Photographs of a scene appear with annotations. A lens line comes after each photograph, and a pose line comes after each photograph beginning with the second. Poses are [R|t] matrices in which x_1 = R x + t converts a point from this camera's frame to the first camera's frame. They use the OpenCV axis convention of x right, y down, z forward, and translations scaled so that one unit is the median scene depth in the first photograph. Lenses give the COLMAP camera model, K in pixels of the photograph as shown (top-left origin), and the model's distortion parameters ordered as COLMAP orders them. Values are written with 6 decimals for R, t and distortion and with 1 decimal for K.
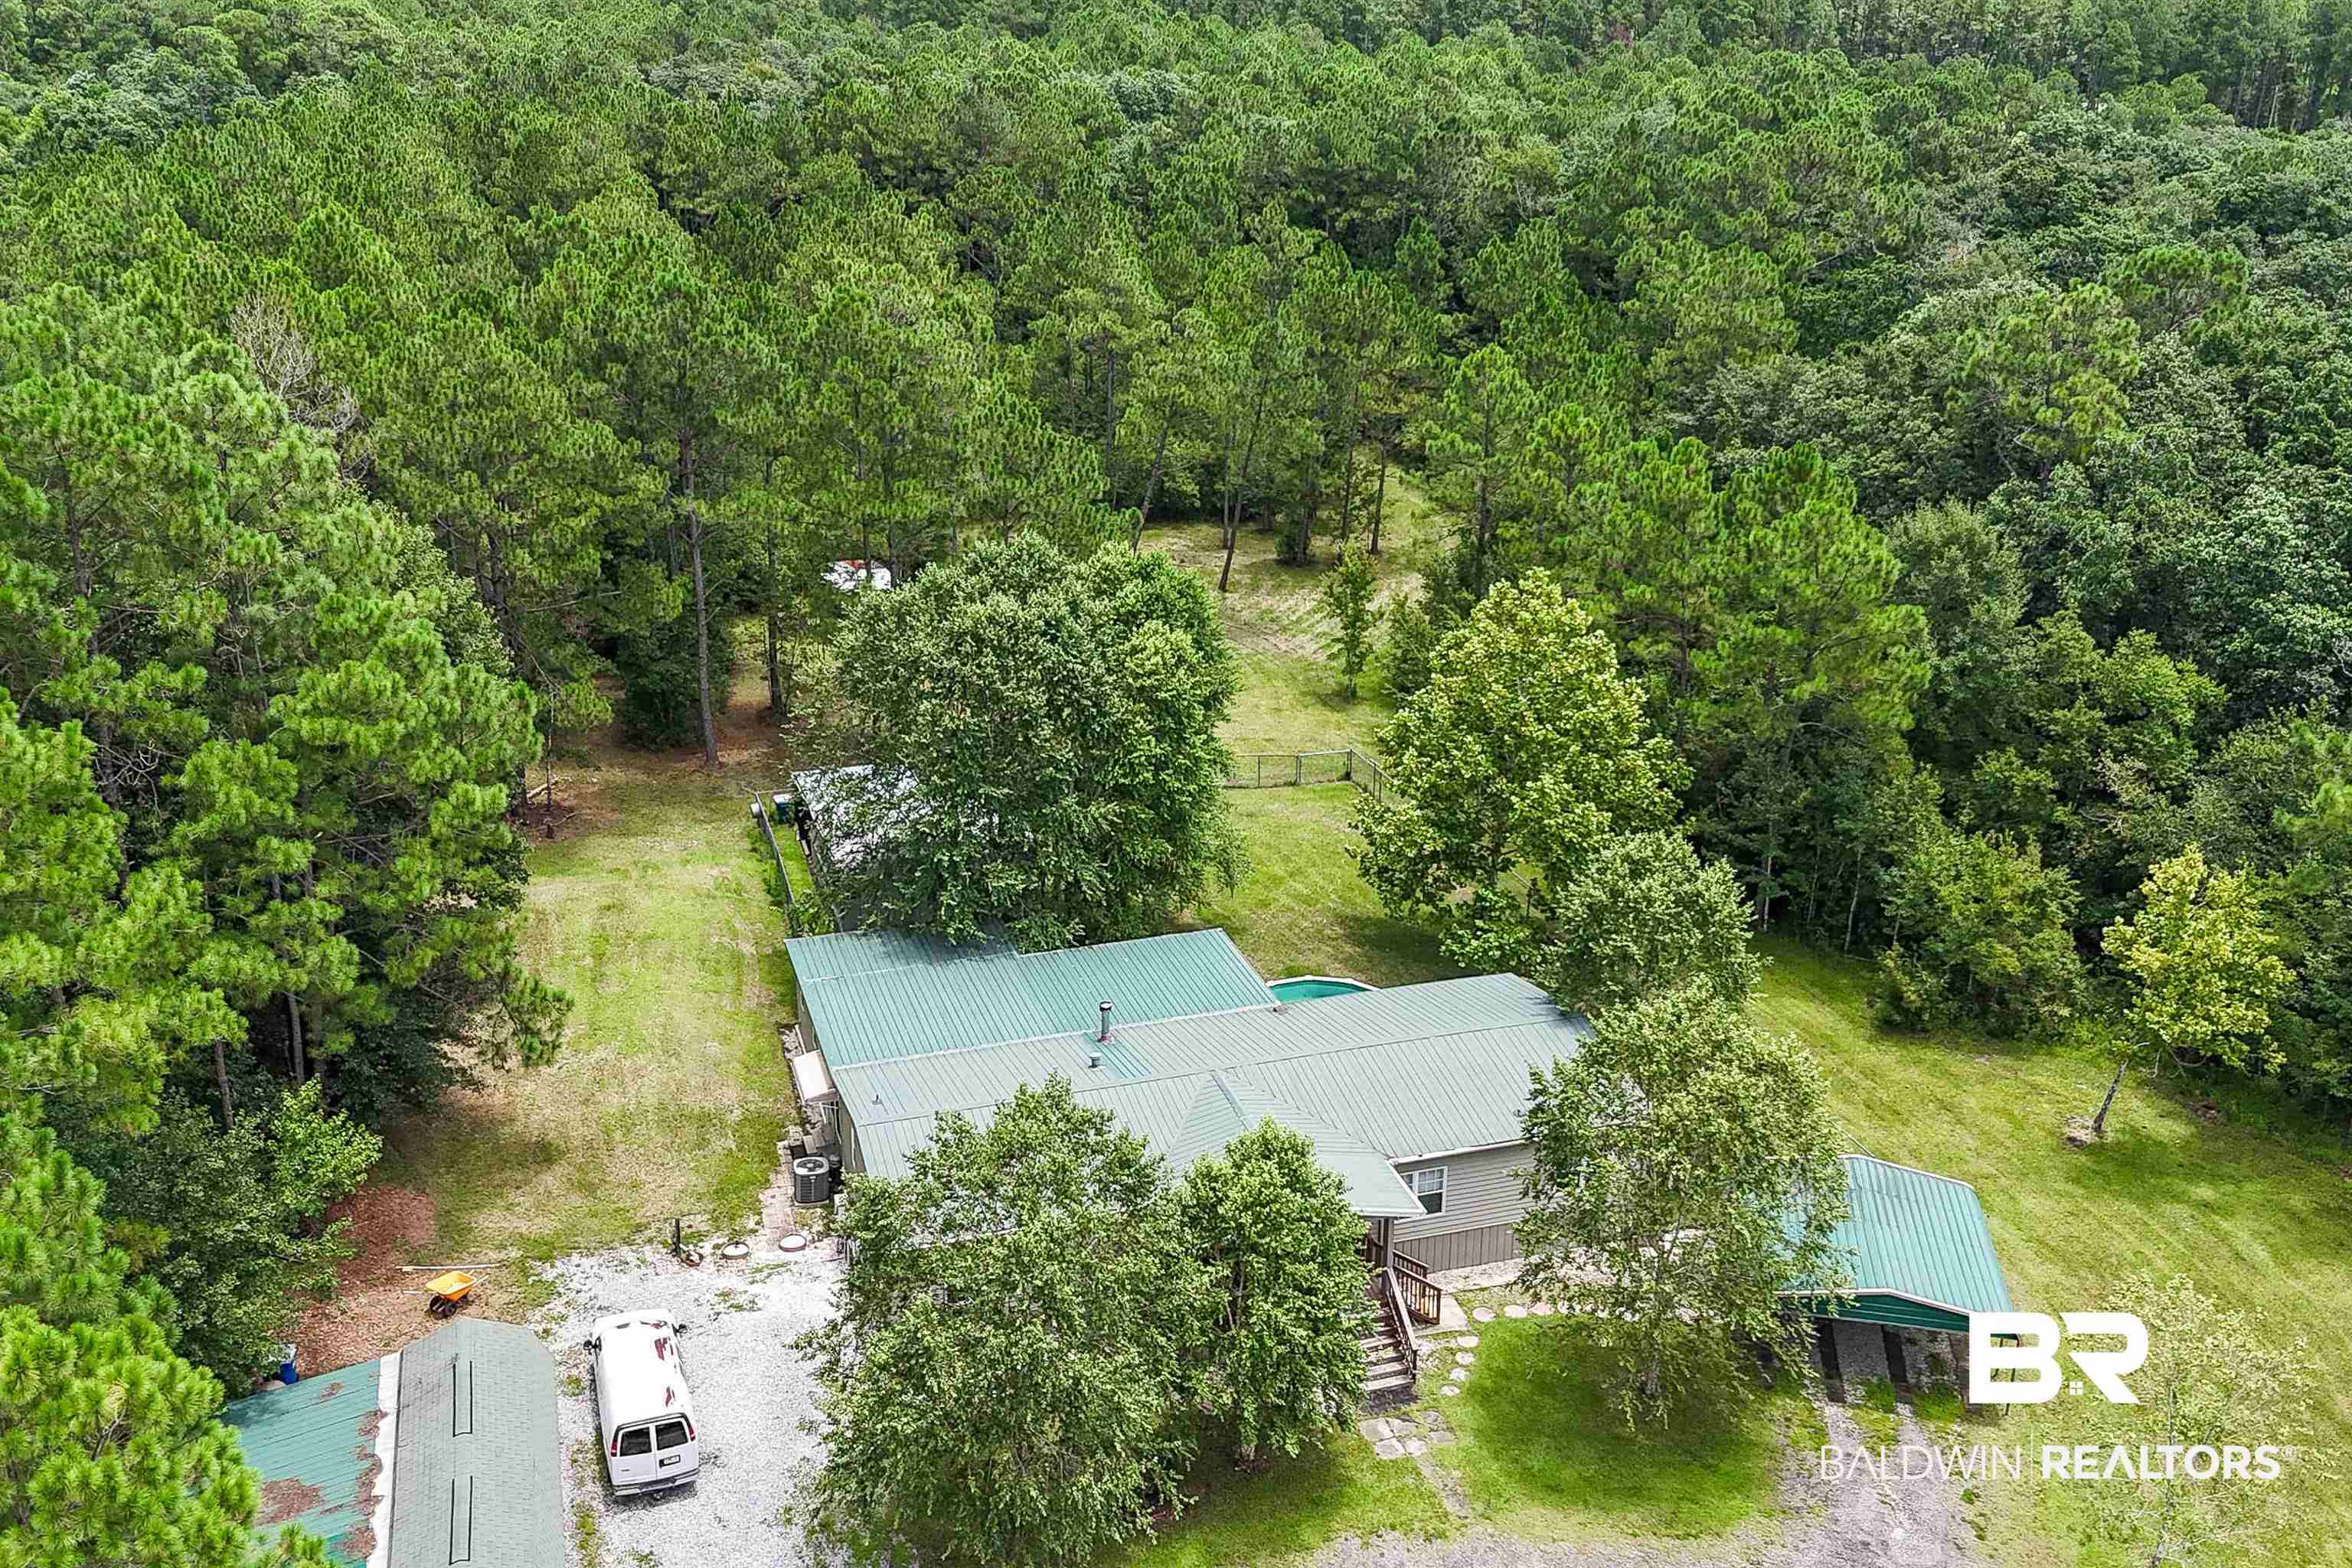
lens RADIAL K [[2040.2, 0, 1184.2], [0, 2040.2, 782.2], [0, 0, 1]] dist [0.067689, -0.057571]
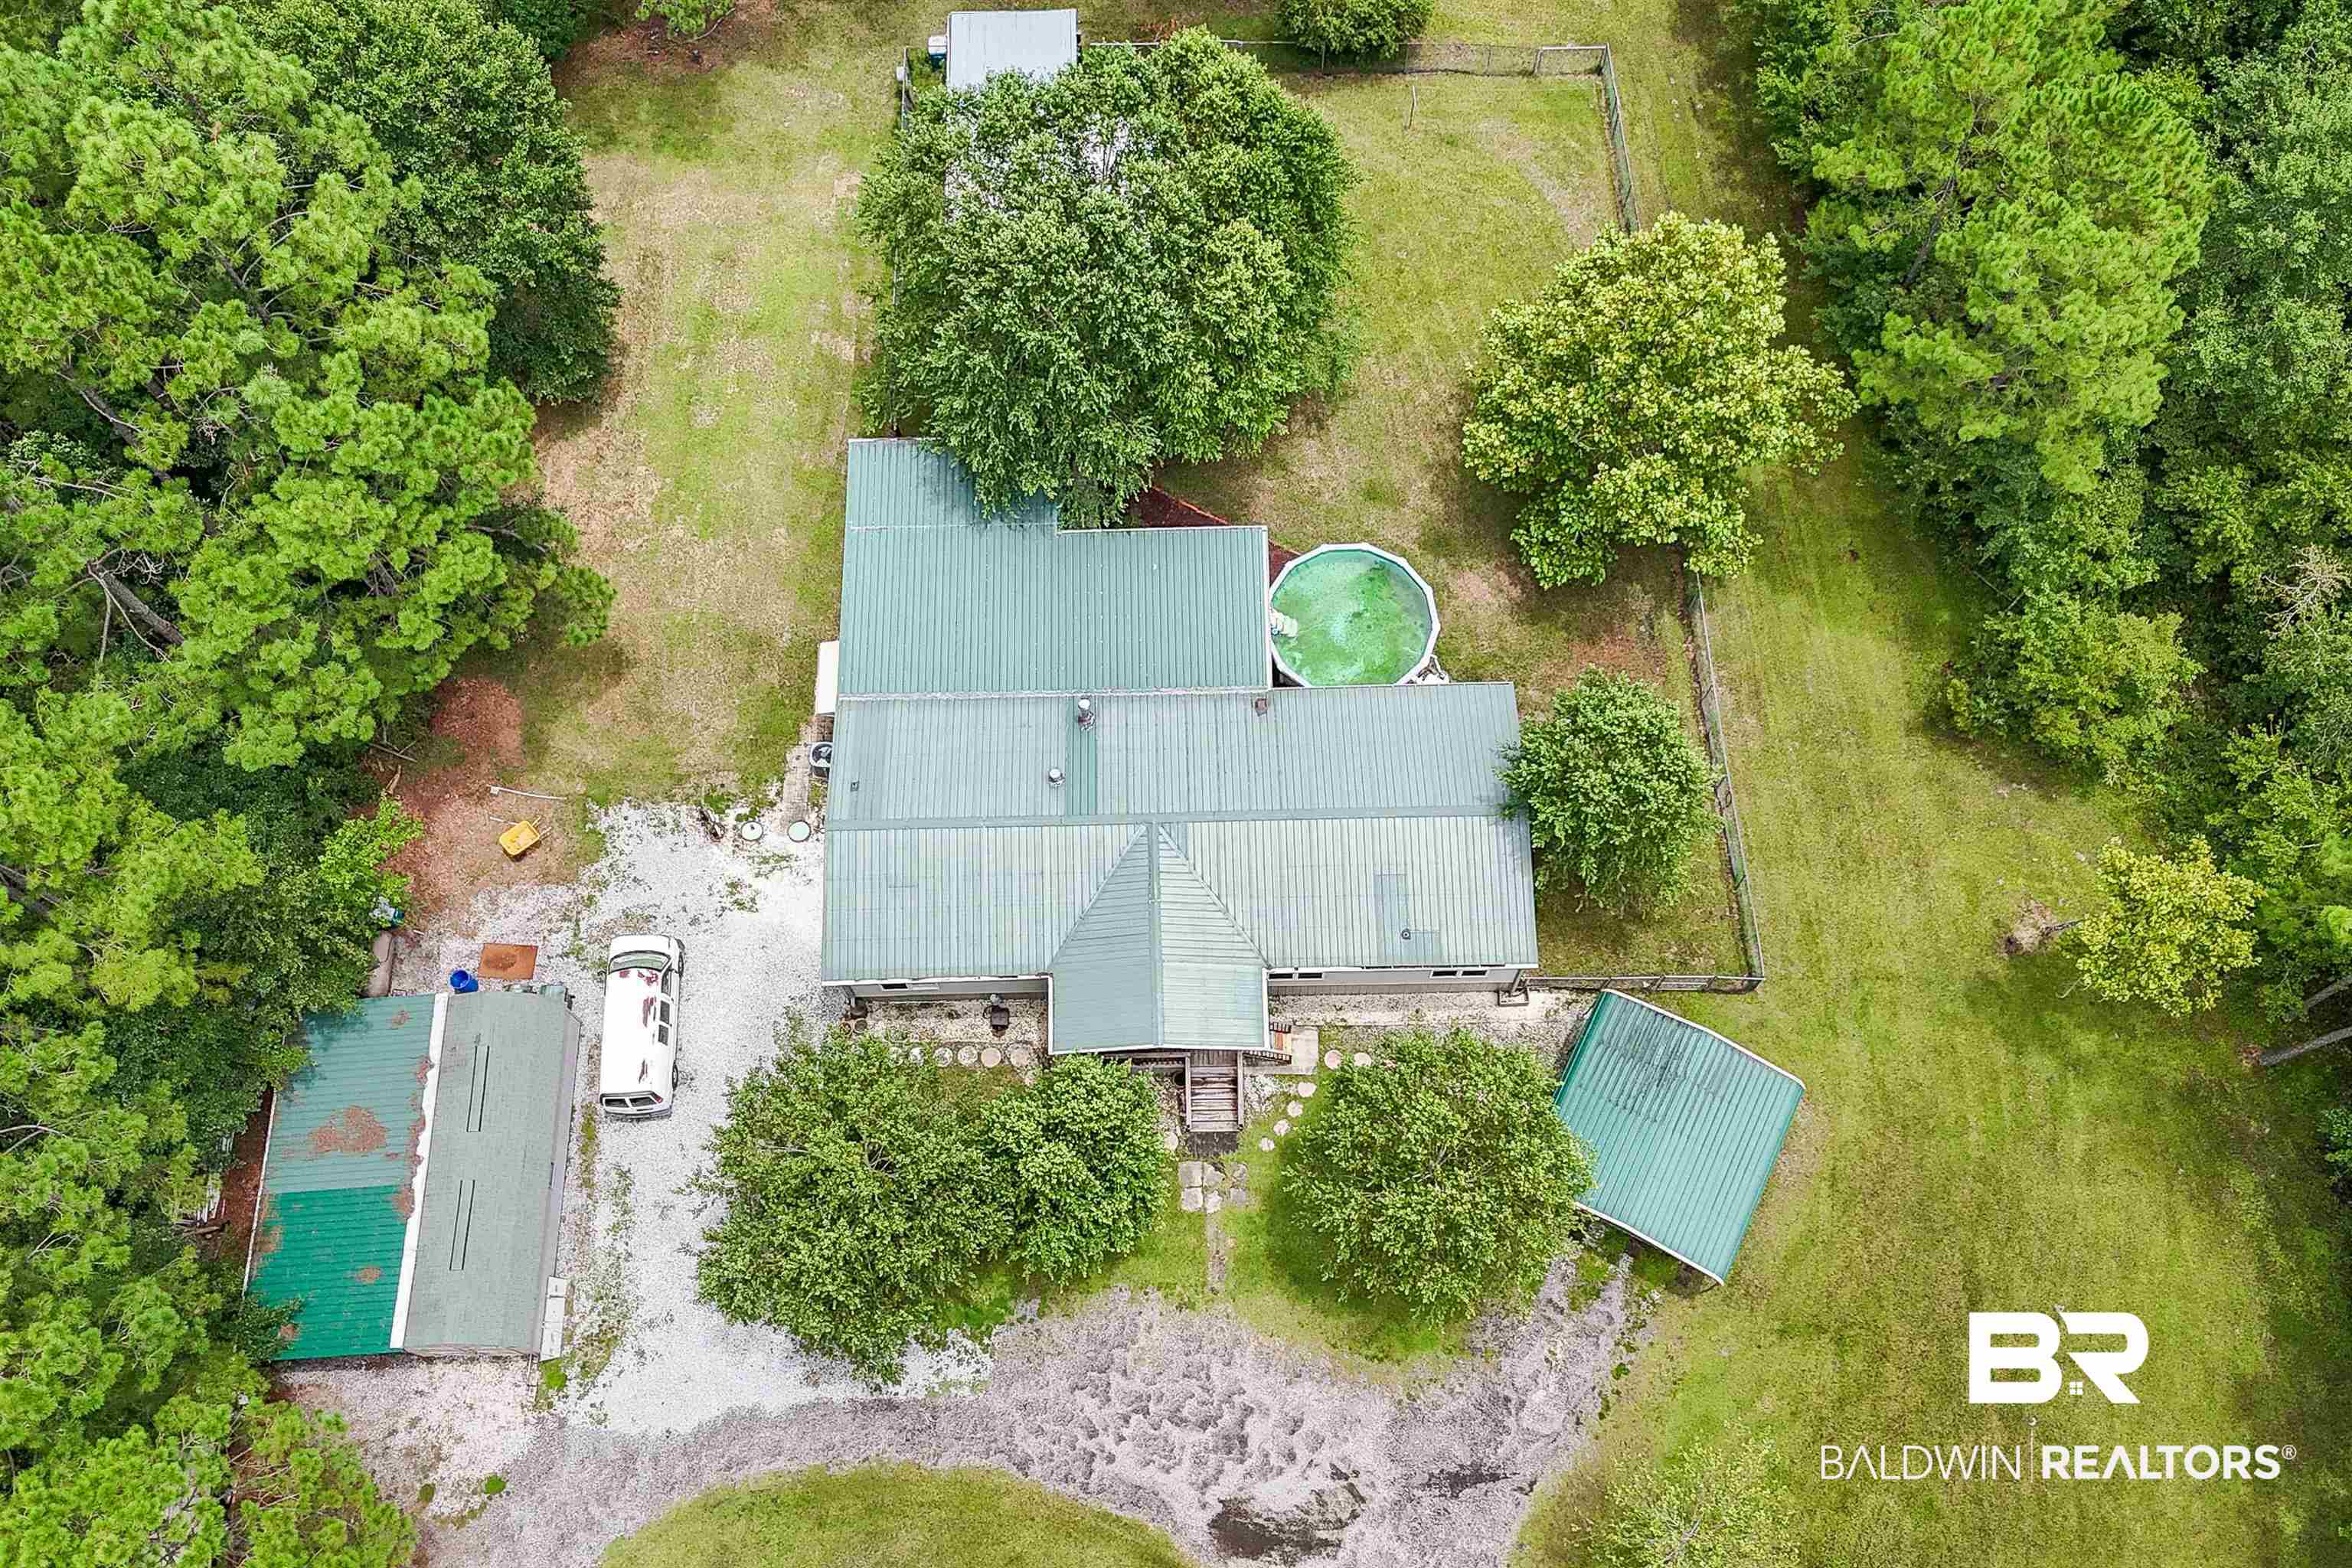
lens RADIAL K [[2040.2, 0, 1181.9], [0, 2040.2, 789.5], [0, 0, 1]] dist [0.067689, -0.057571]
pose [[0.958350, 0.258183, -0.122091, 0.128047], [-0.093844, 0.688440, 0.719197, -0.532046], [0.269737, -0.677785, 0.683995, 0.214227]]
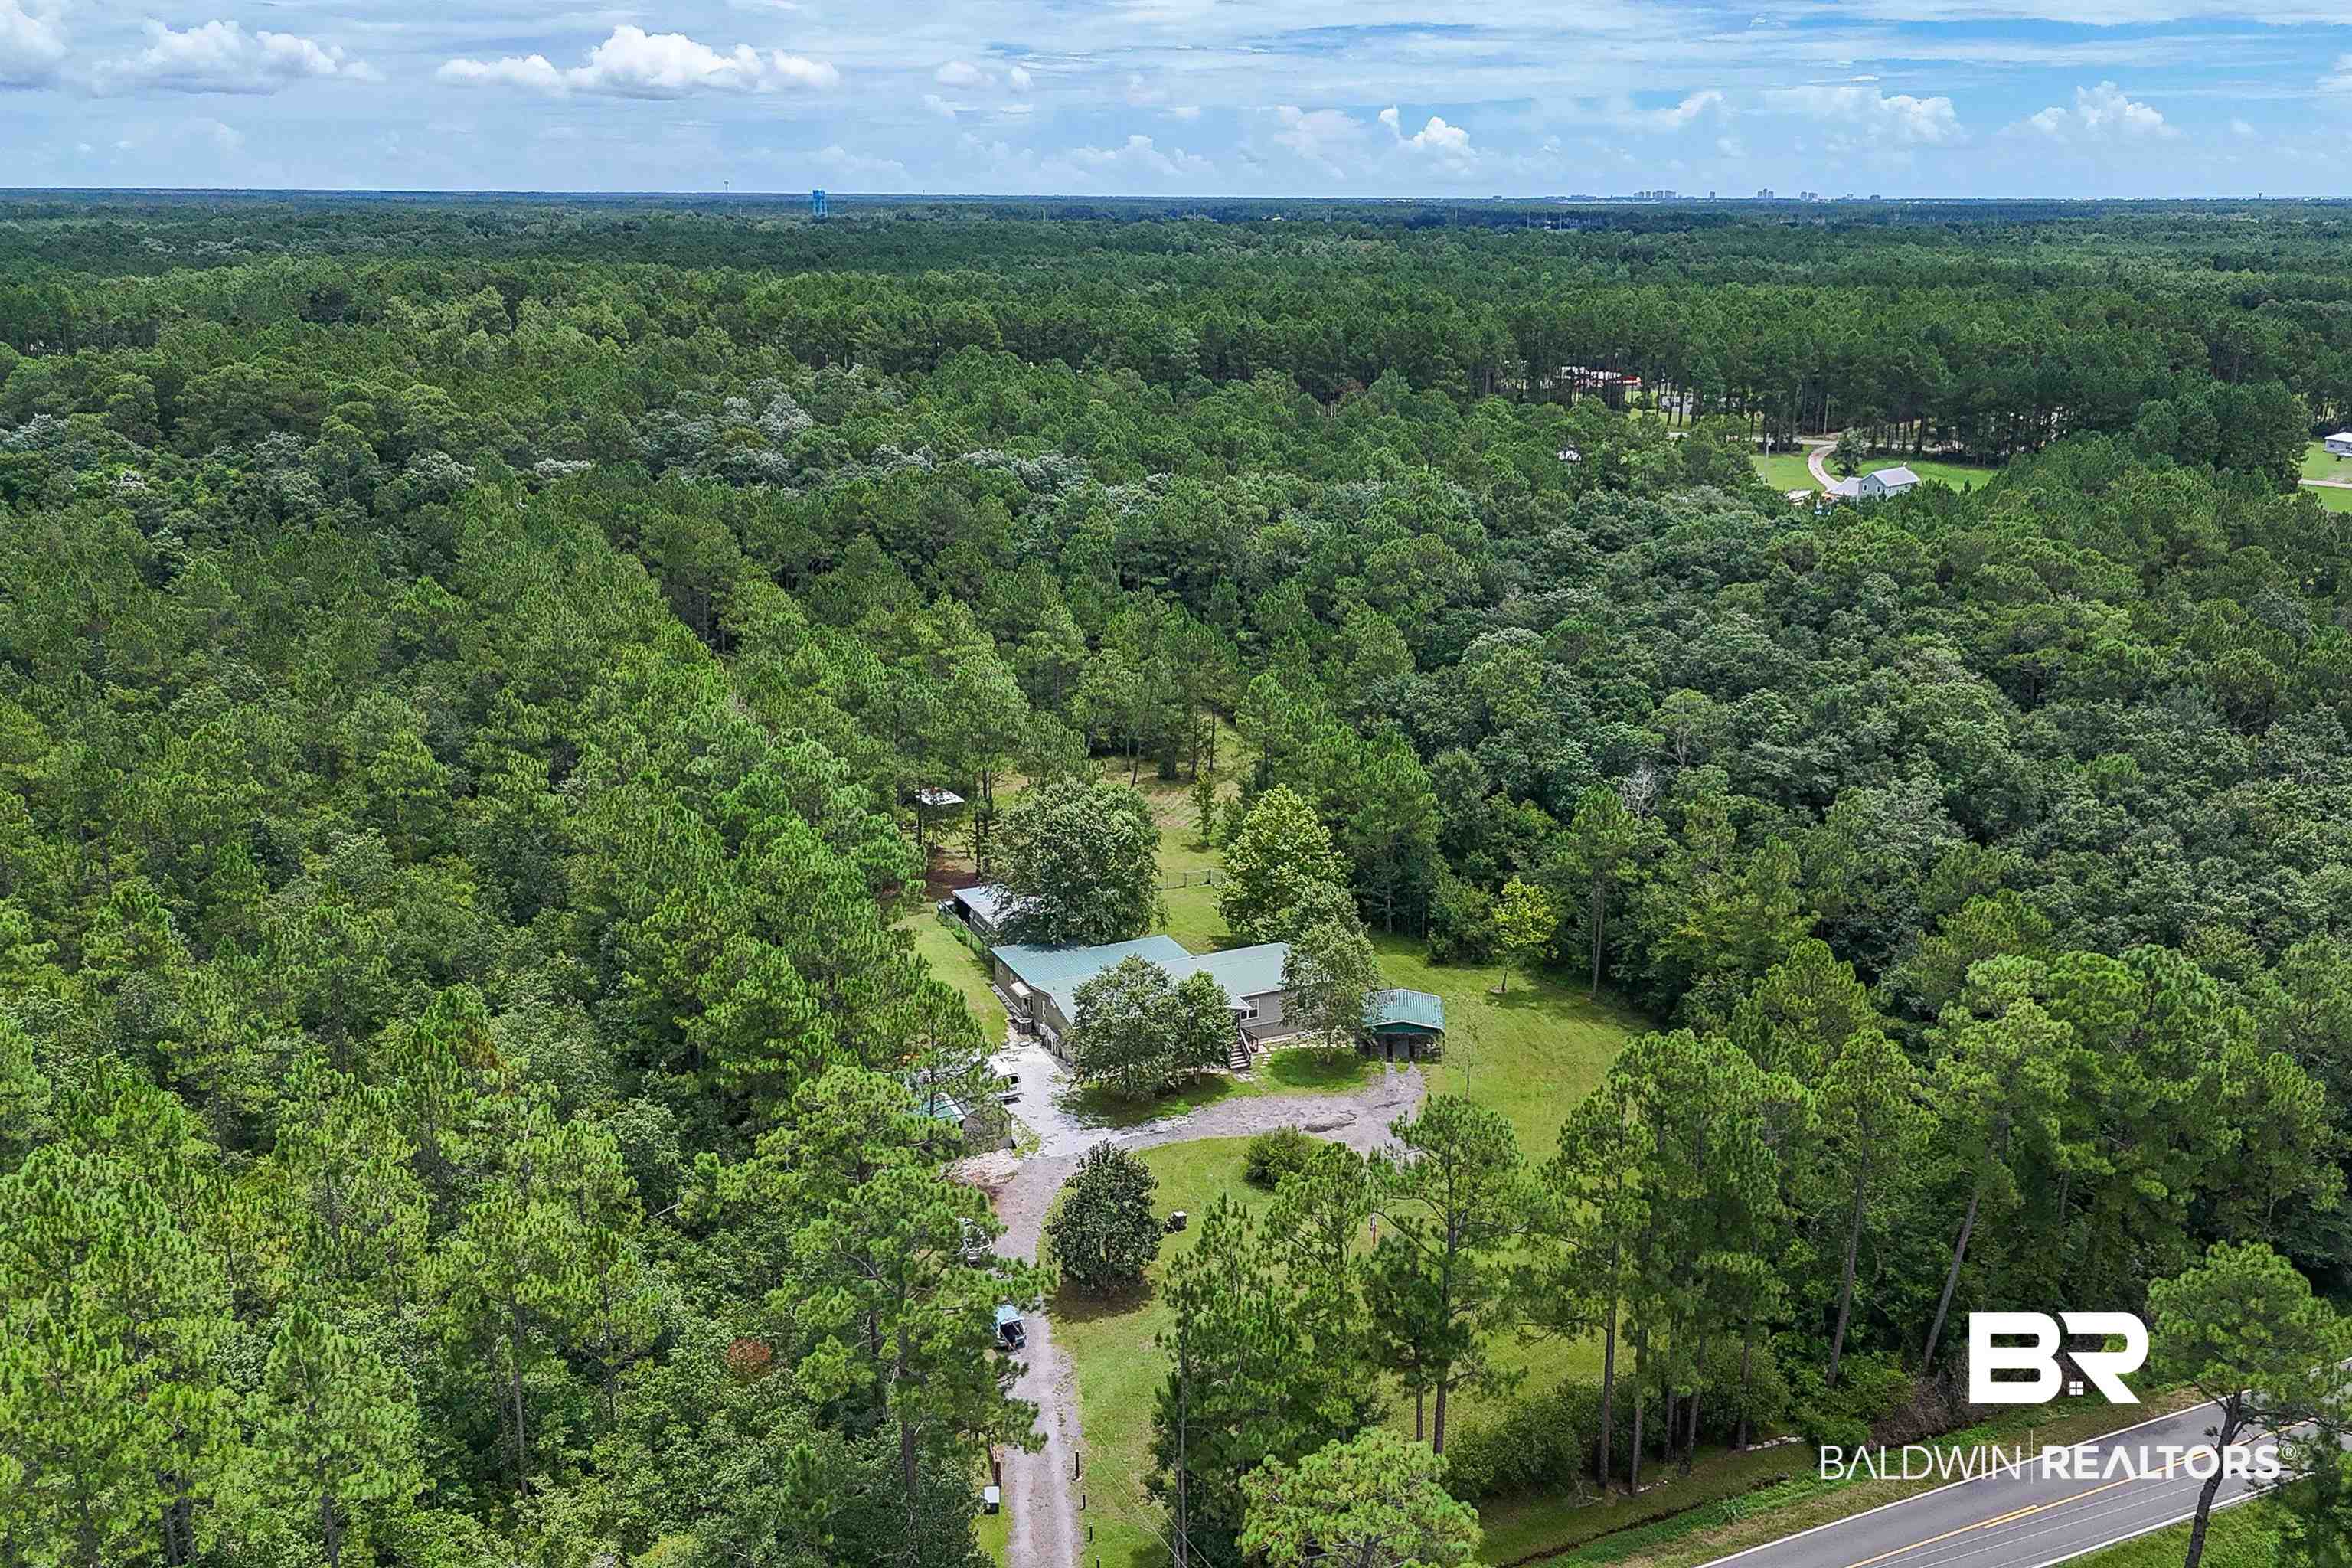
lens RADIAL K [[2040.2, 0, 1268.8], [0, 2040.2, 784.5], [0, 0, 1]] dist [0.067689, -0.057571]
pose [[0.990405, -0.043739, 0.131089, -0.169510], [0.055302, 0.994767, -0.085904, 0.106421], [-0.126645, 0.092329, 0.987642, -1.437390]]
